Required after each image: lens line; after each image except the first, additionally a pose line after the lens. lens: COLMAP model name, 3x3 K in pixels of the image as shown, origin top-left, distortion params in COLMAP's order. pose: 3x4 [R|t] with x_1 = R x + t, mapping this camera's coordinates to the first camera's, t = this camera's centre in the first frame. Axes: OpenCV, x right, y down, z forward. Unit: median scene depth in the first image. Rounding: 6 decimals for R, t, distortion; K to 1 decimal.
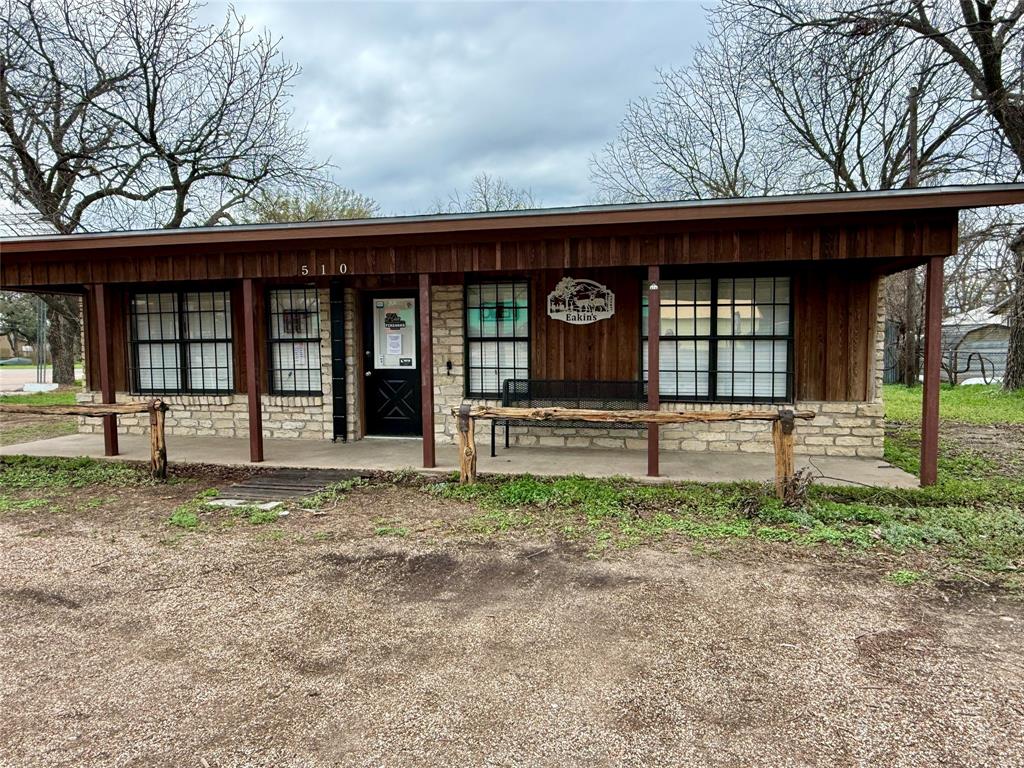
lens RADIAL K [[646.2, 0, 512.0], [0, 646.2, 384.0], [0, 0, 1]] dist [-0.001186, 0.000300]
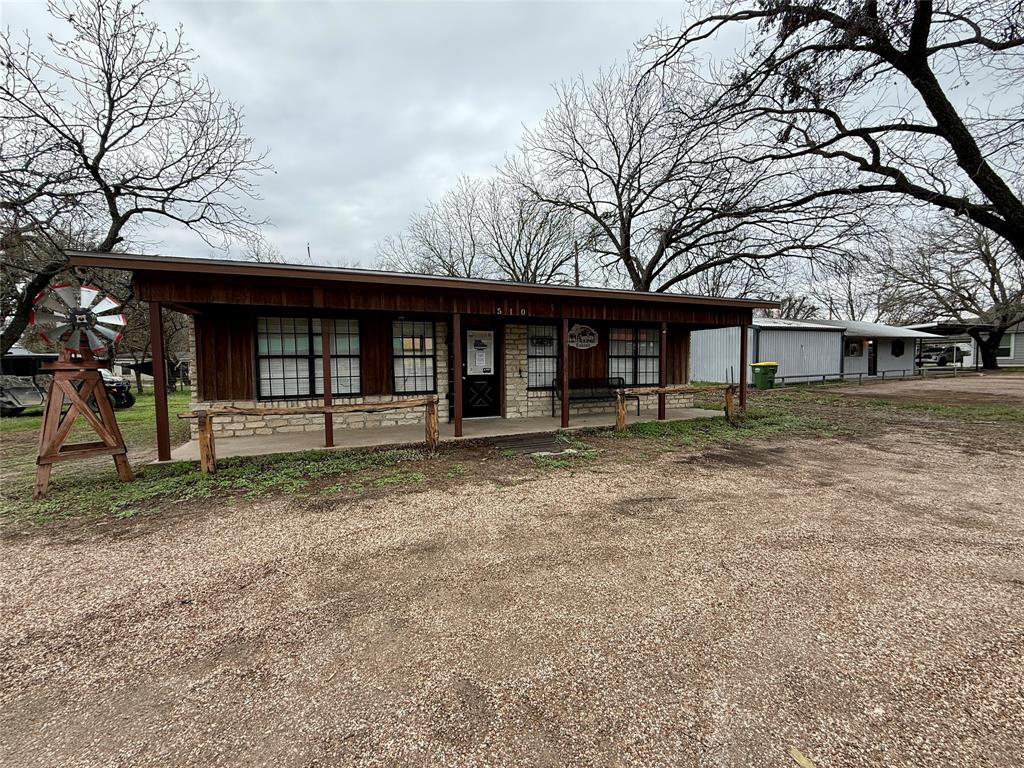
lens RADIAL K [[408.7, 0, 512.0], [0, 408.7, 384.0], [0, 0, 1]] dist [-0.000730, -0.000046]
pose [[0.814581, -0.031355, 0.579202, -0.724582], [0.038130, 0.999273, 0.000470, 0.002212], [-0.578795, 0.021702, 0.815184, 0.134674]]
